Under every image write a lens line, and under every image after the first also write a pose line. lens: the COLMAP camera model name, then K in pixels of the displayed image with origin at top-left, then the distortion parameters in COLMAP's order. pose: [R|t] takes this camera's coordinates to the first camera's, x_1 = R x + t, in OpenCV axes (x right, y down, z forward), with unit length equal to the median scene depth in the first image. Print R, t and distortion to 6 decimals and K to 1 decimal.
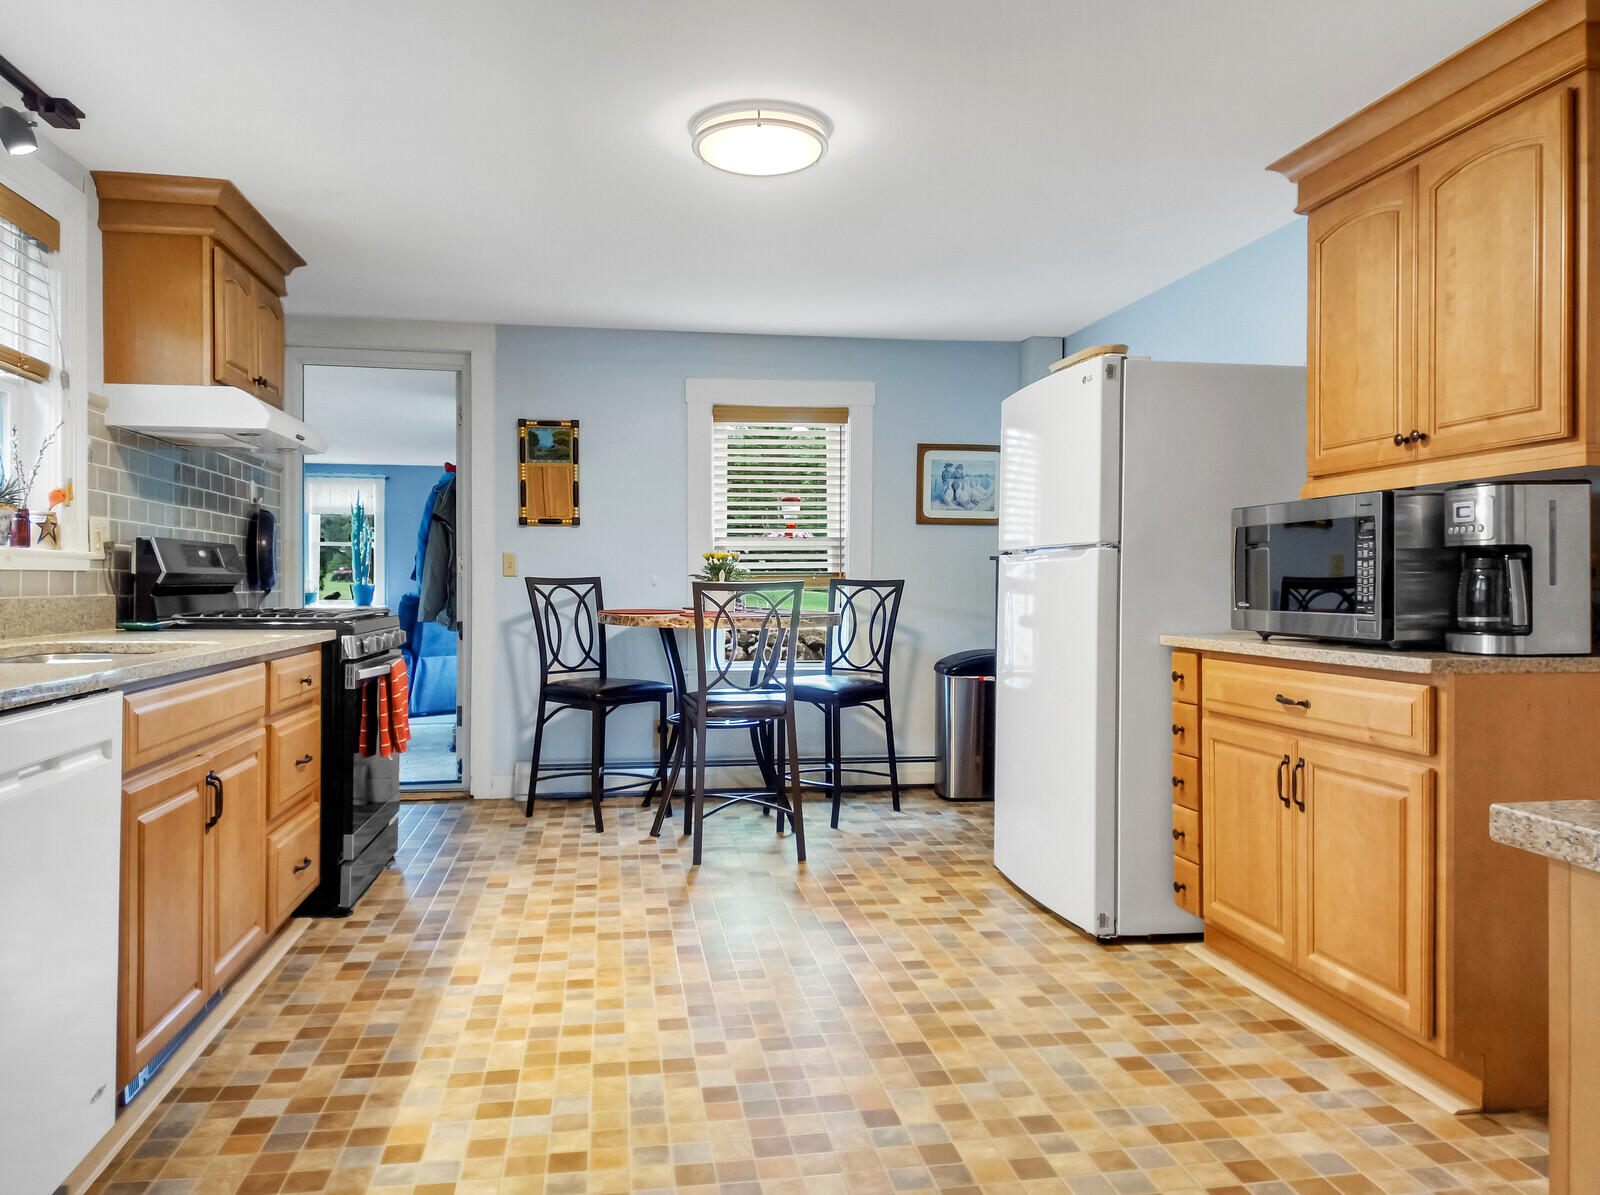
lens RADIAL K [[1126.0, 0, 800.0], [0, 1126.0, 597.5], [0, 0, 1]] dist [0.002290, 0.003137]
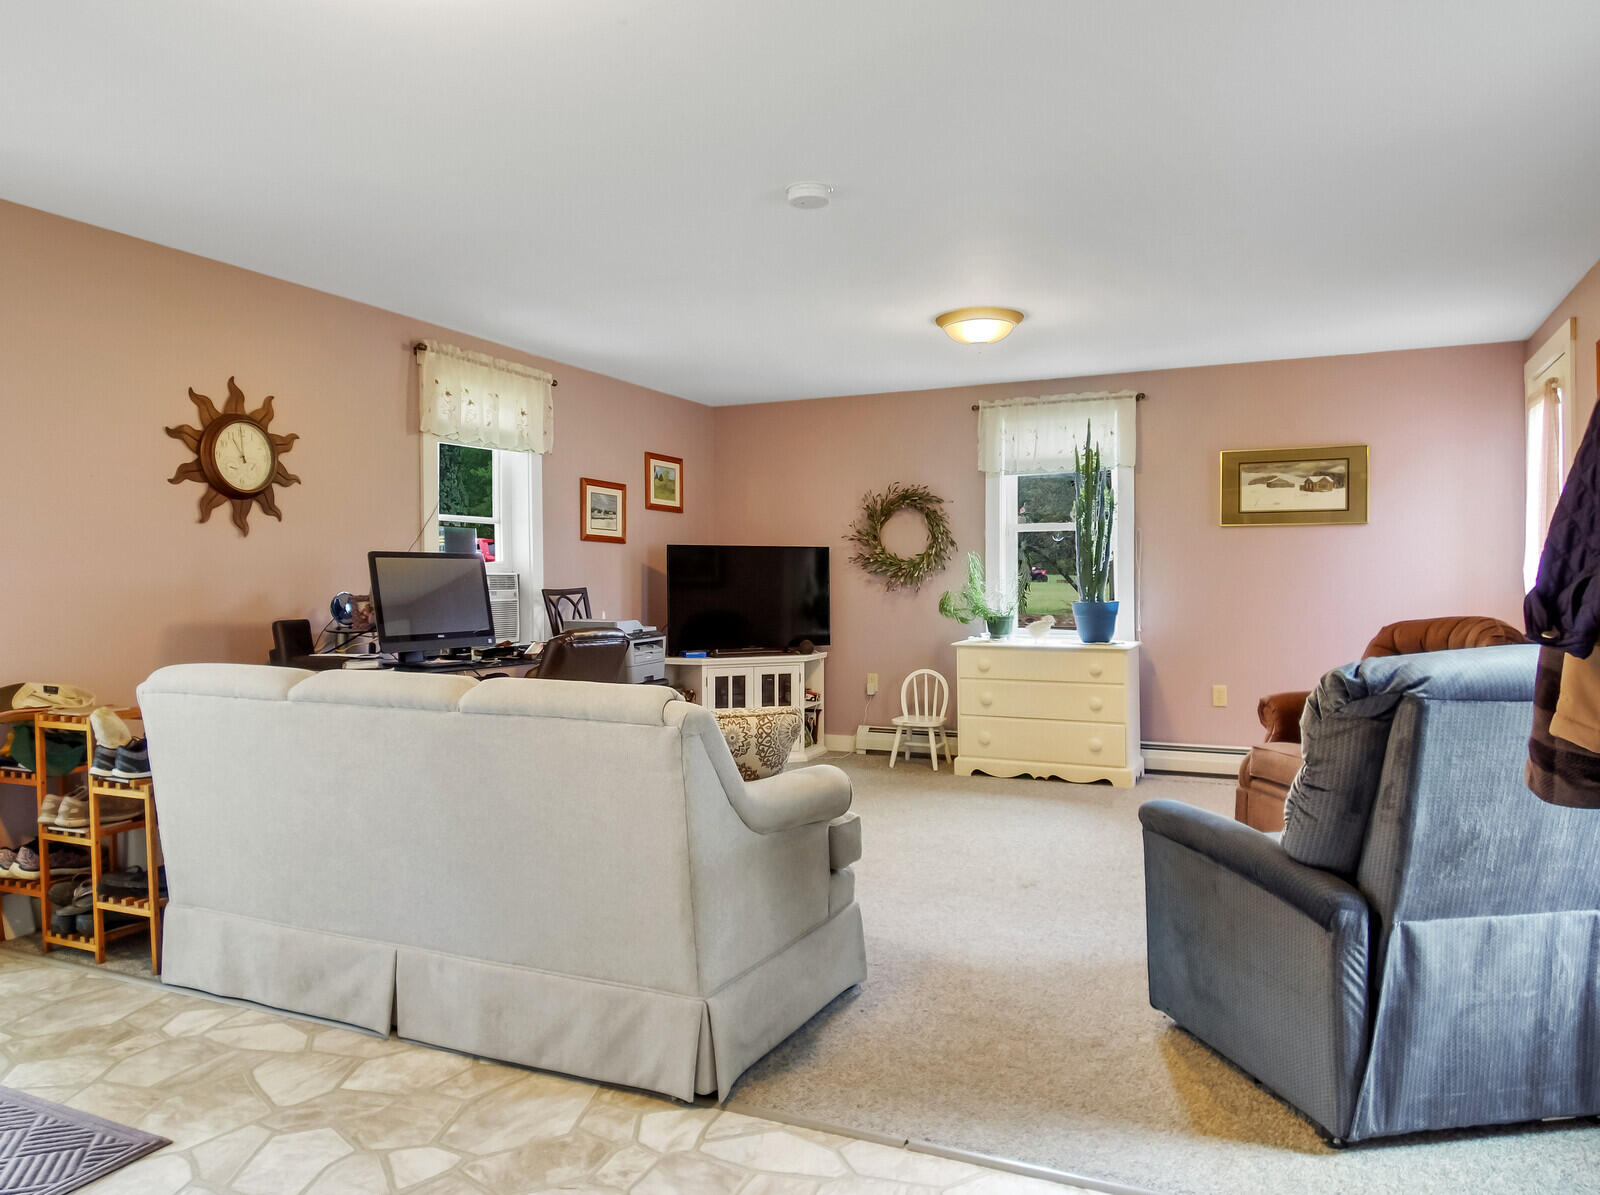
lens RADIAL K [[1126.0, 0, 800.0], [0, 1126.0, 597.5], [0, 0, 1]] dist [0.002290, 0.003137]
pose [[0.832398, -0.003392, -0.554168, -0.248291], [0.004596, 0.999989, 0.000783, -0.017357], [0.554159, -0.003199, 0.832405, 0.572033]]
